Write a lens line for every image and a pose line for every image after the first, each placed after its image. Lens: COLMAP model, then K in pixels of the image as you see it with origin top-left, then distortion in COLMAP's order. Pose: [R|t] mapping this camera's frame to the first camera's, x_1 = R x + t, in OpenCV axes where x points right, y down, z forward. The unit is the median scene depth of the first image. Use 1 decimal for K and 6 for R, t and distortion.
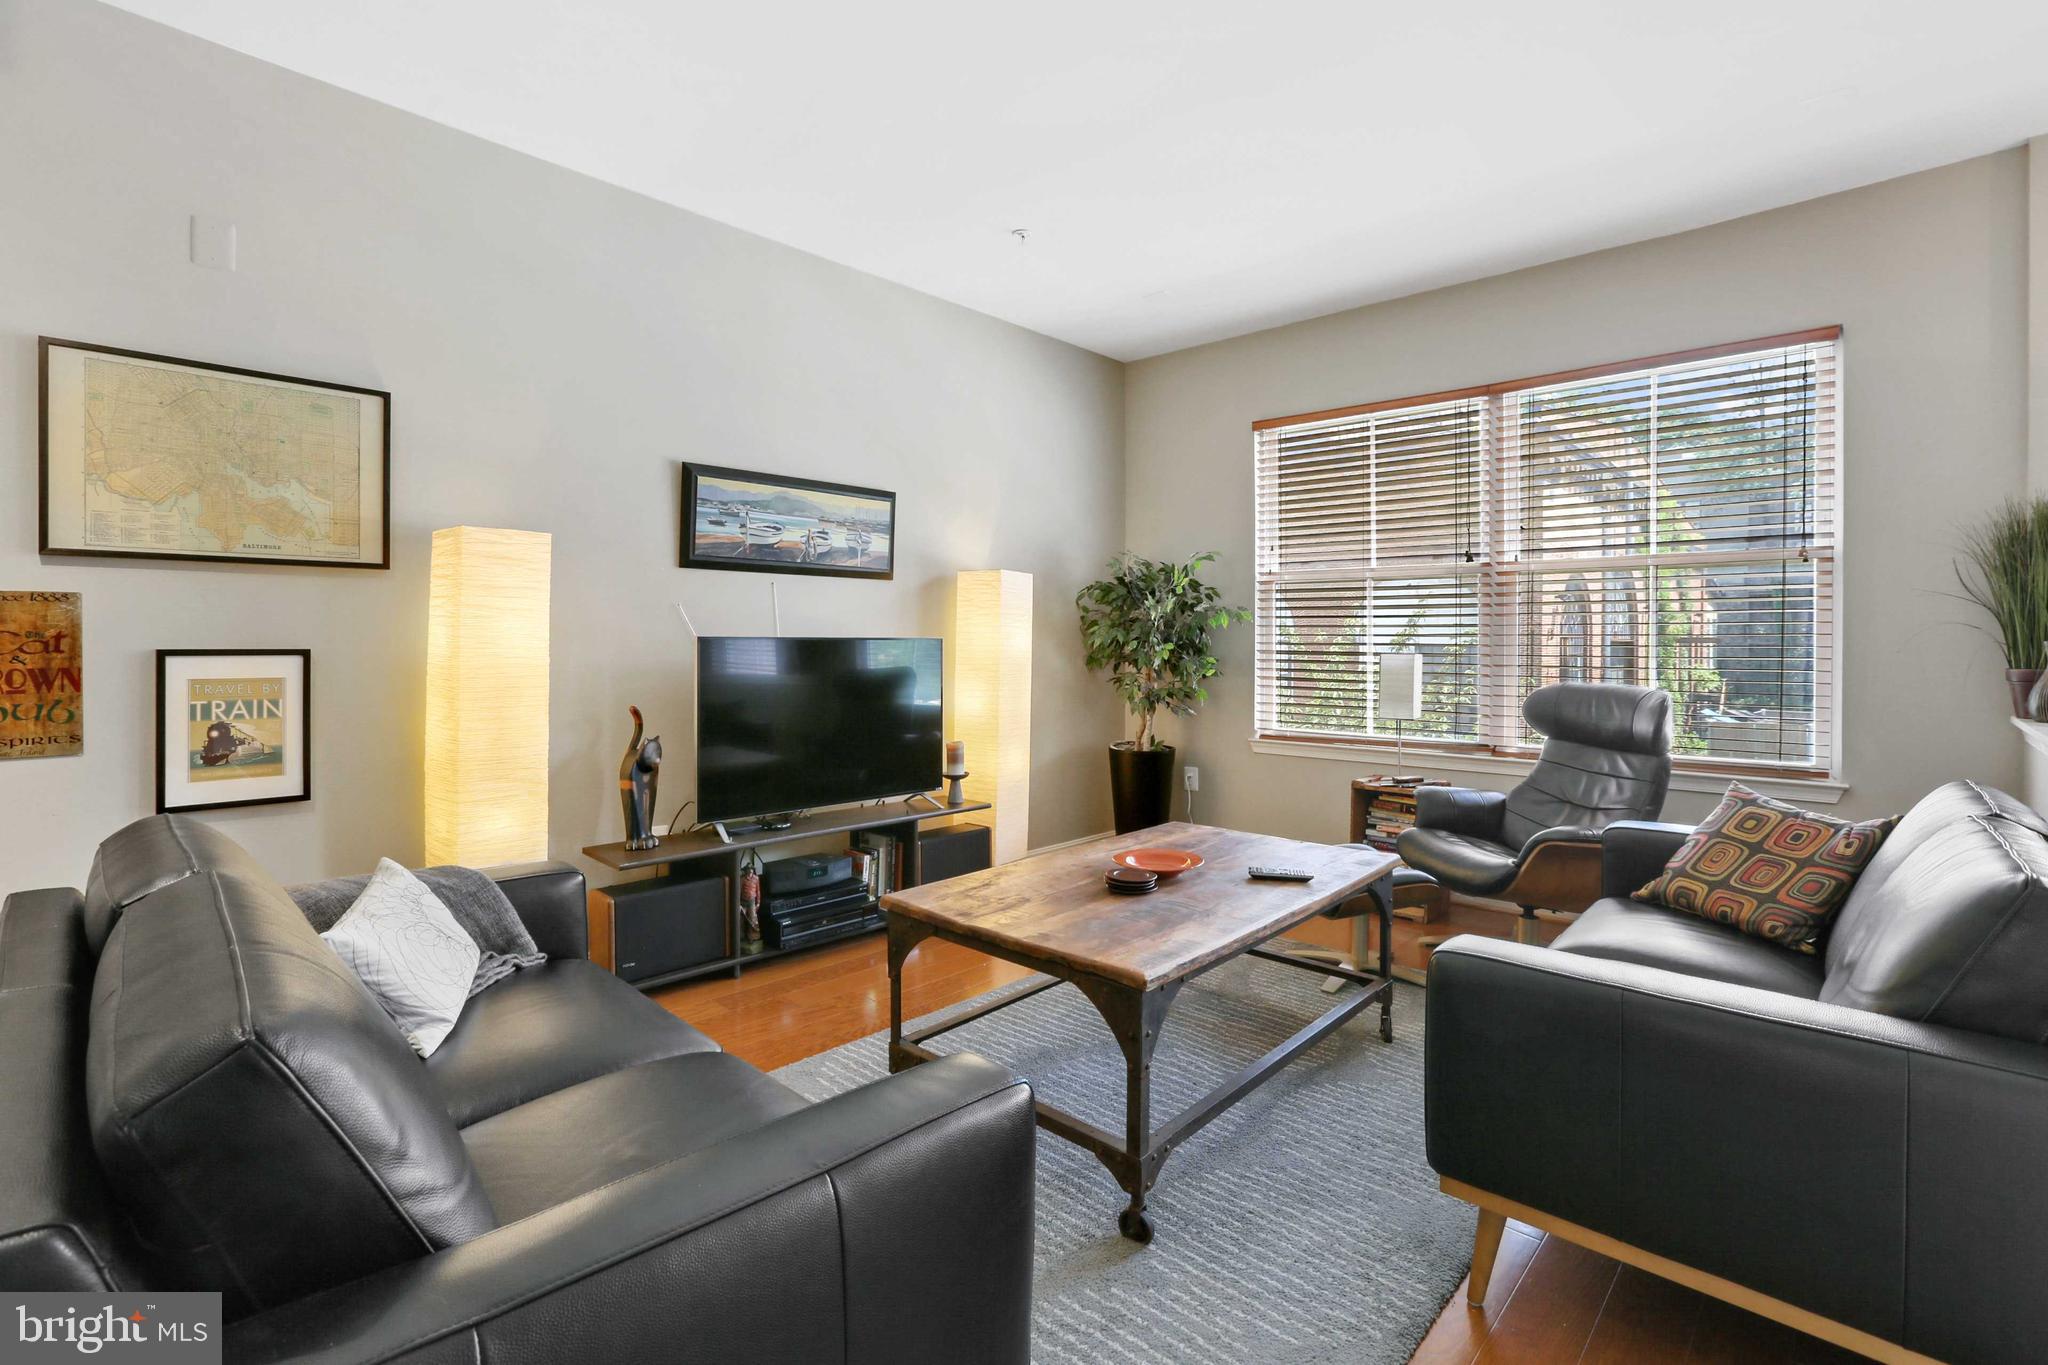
lens RADIAL K [[941.5, 0, 1013.9], [0, 941.5, 636.3], [0, 0, 1]] dist [-0.037973, 0.020026]
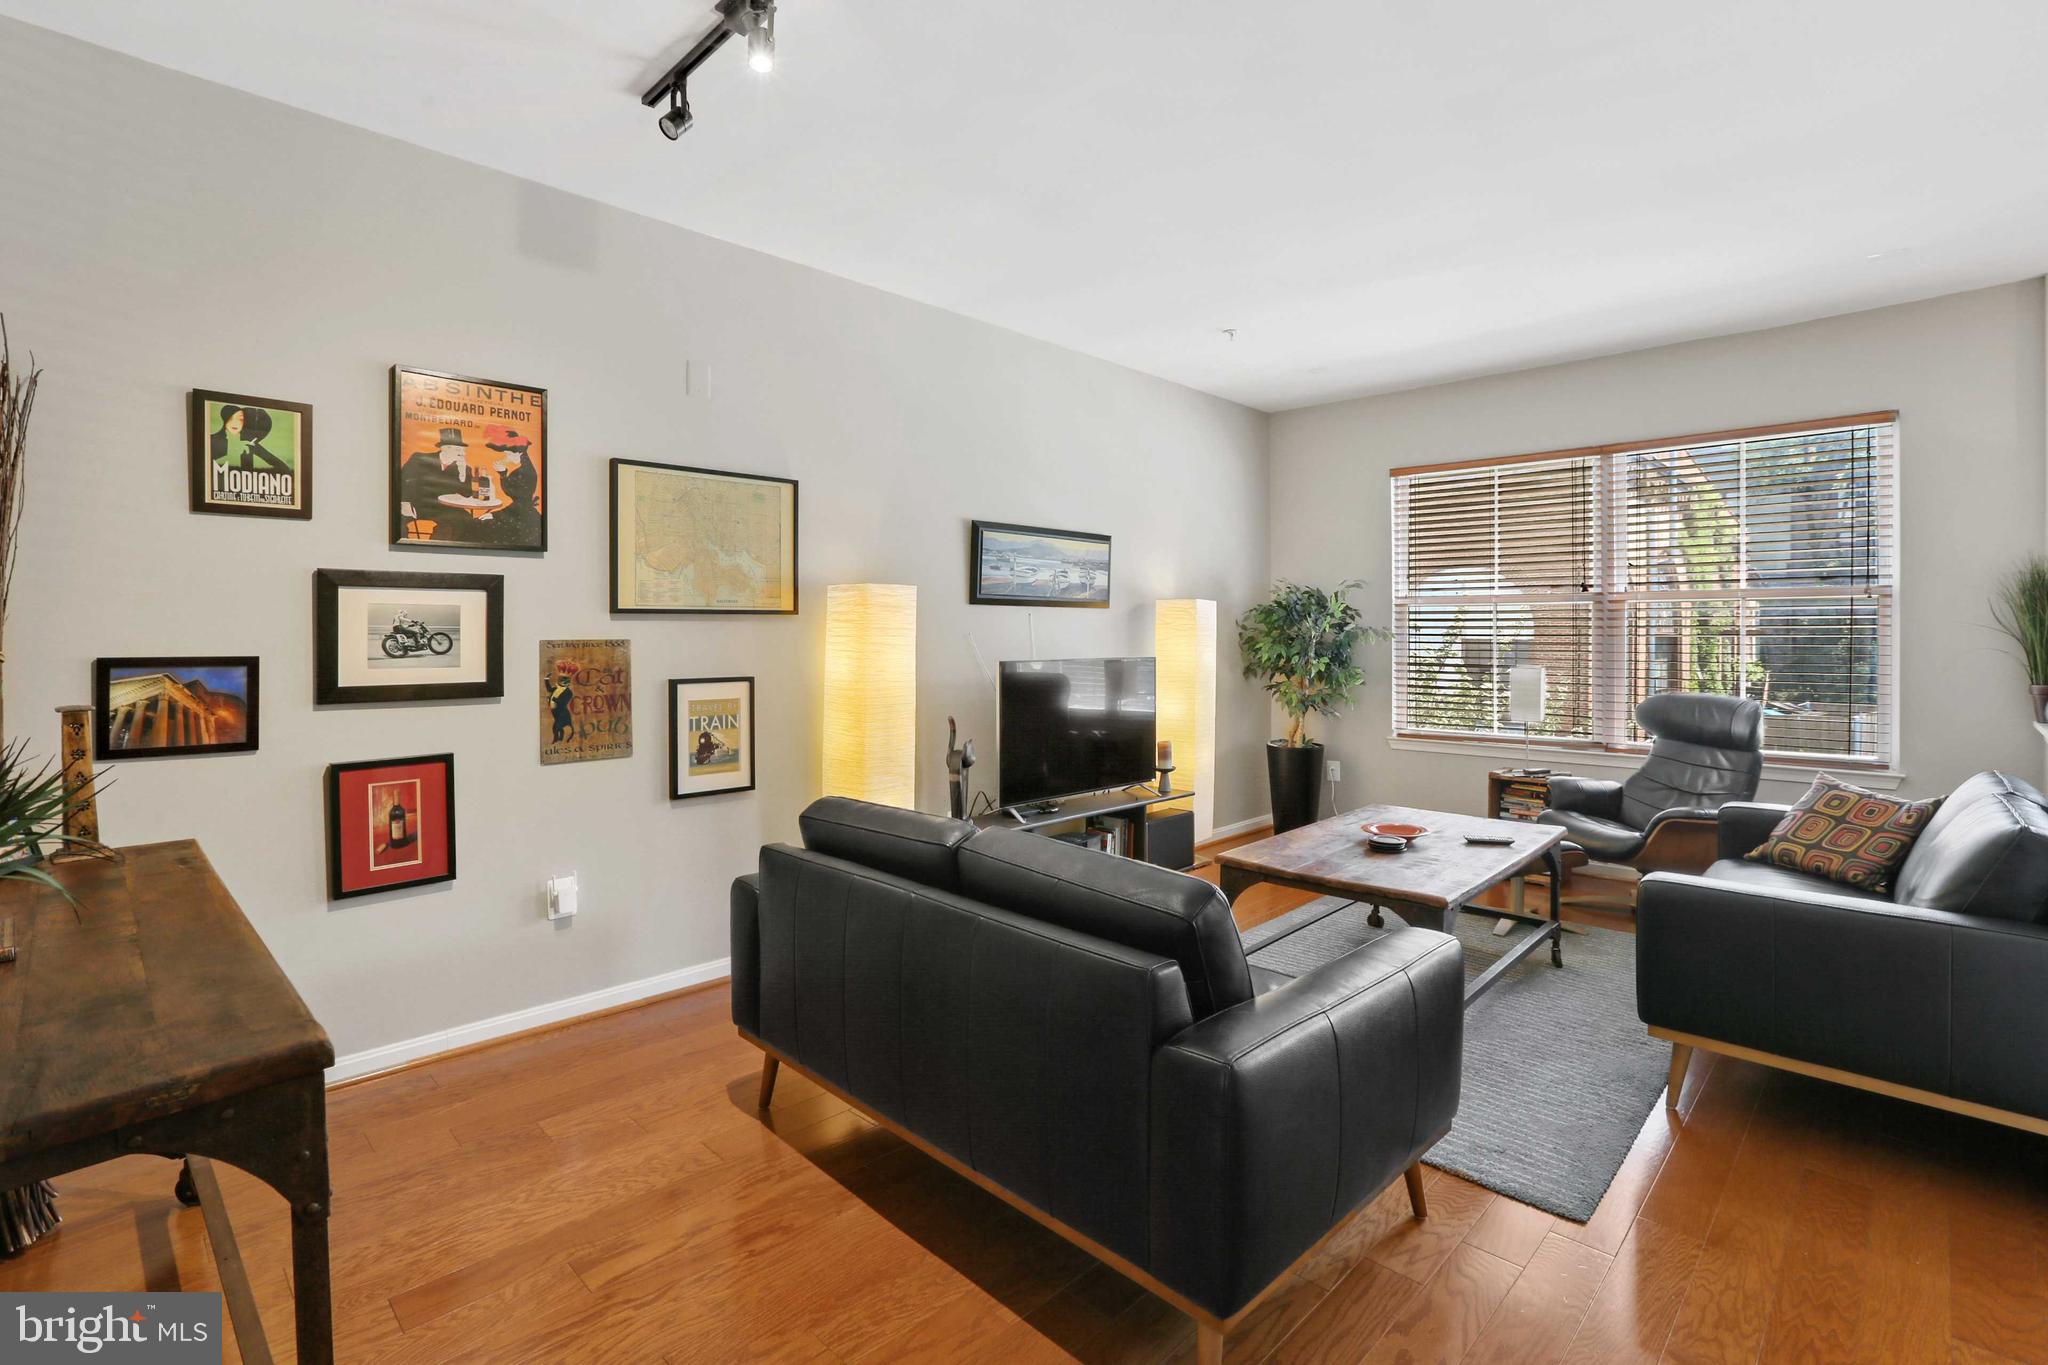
lens RADIAL K [[958.6, 0, 1028.4], [0, 958.6, 626.2], [0, 0, 1]] dist [-0.031422, 0.019262]
pose [[0.999973, -0.003379, -0.006568, -0.277269], [0.003367, 0.999993, -0.001878, -0.042884], [0.006574, 0.001856, 0.999977, -0.291698]]
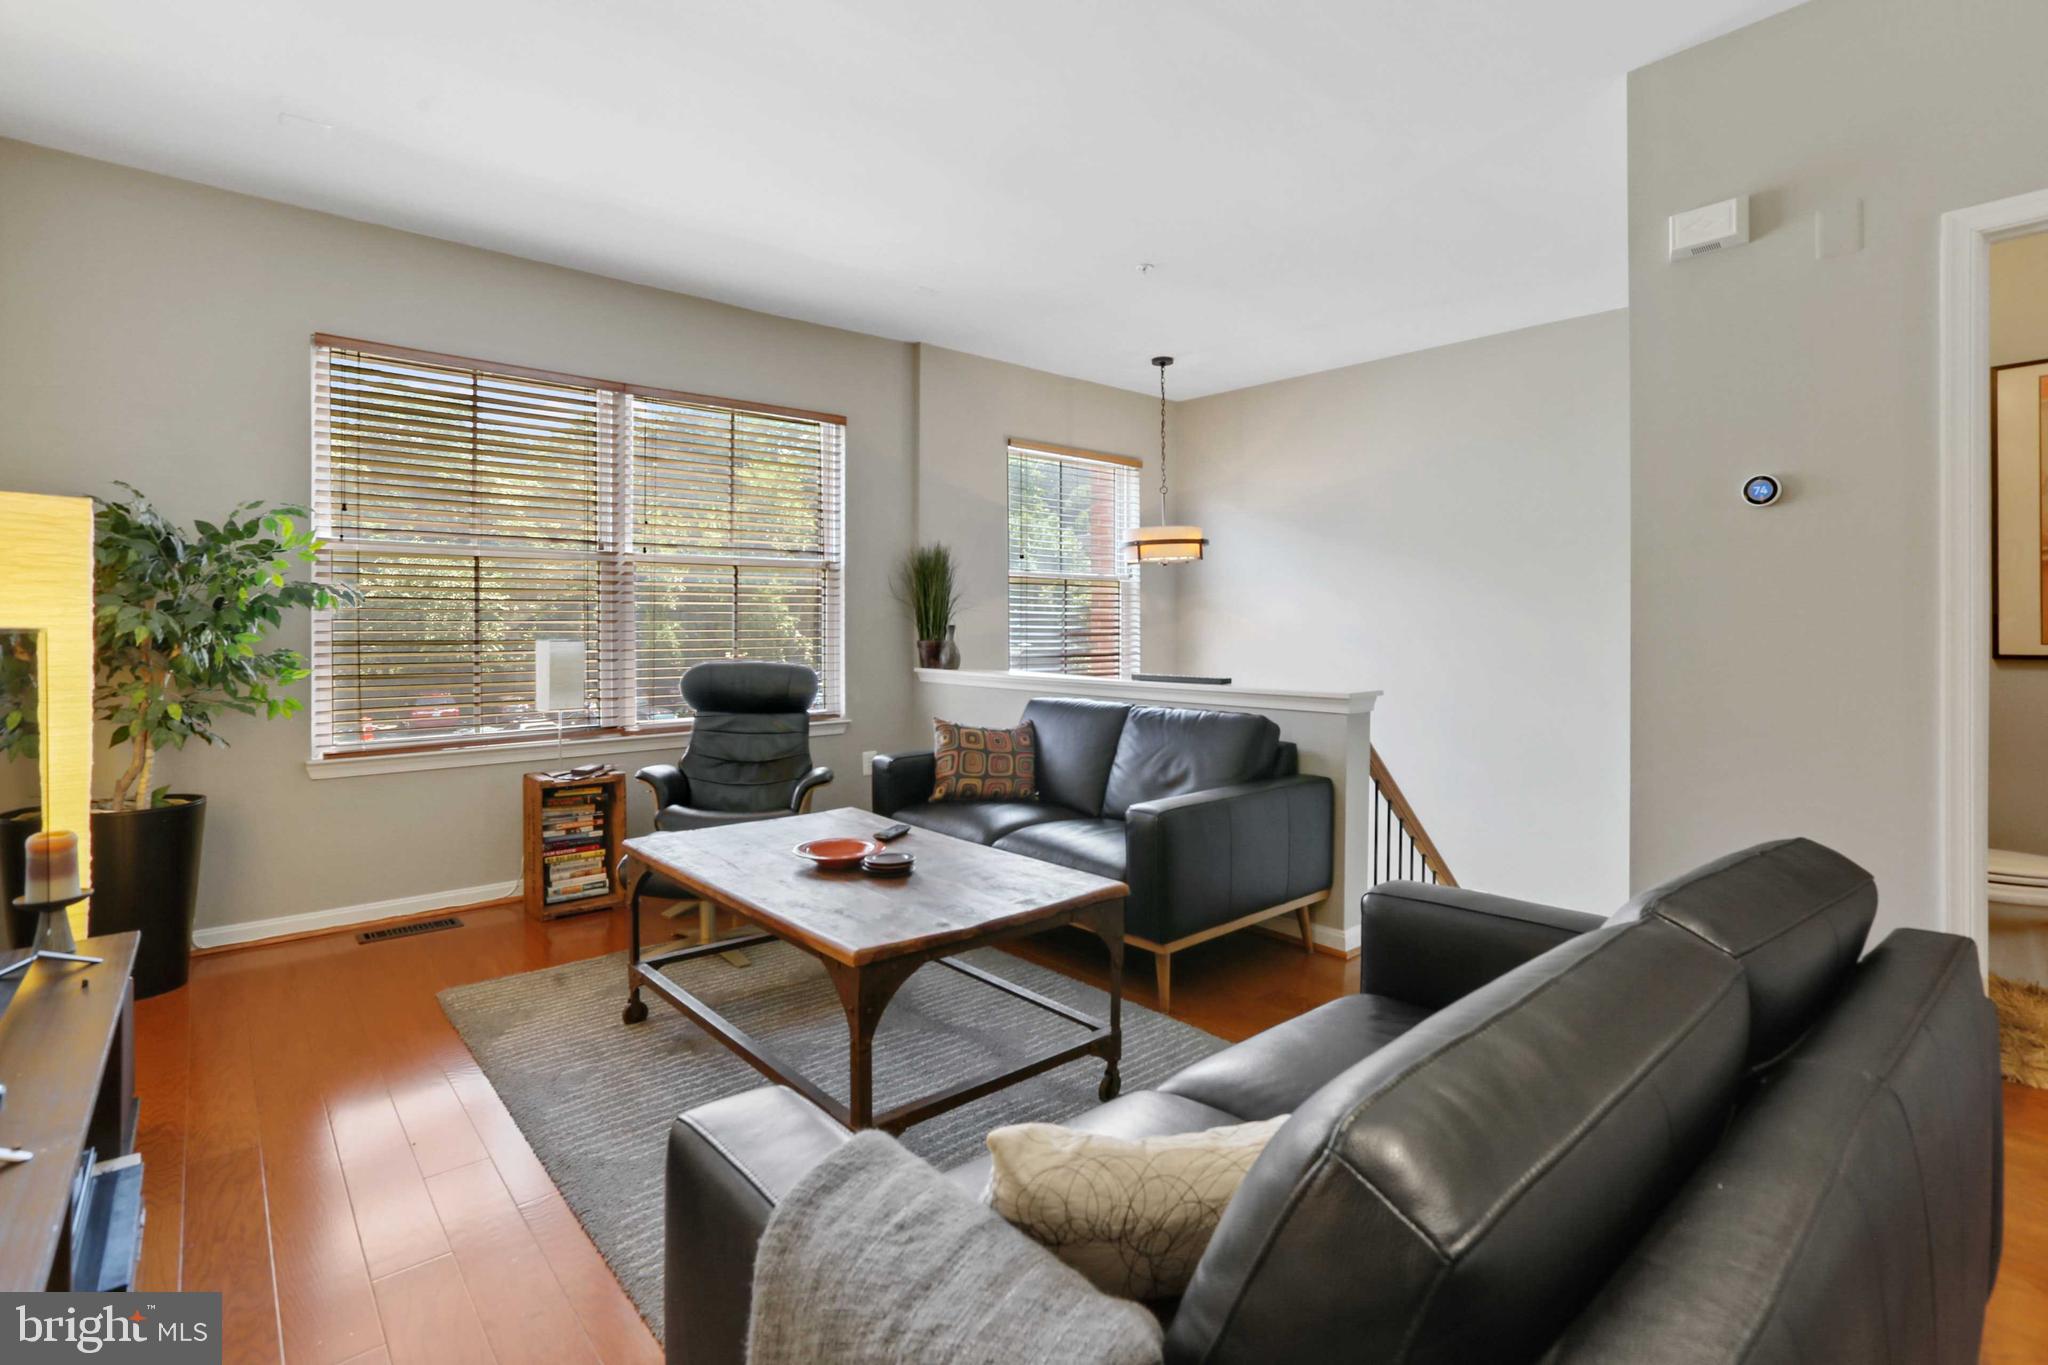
lens RADIAL K [[958.3, 0, 1013.5], [0, 958.3, 617.8], [0, 0, 1]] dist [-0.001634, -0.000043]
pose [[0.122330, 0.003071, 0.992485, -0.611249], [0.001846, 0.999993, -0.003322, -0.001187], [-0.992488, 0.002239, 0.122323, 0.518632]]
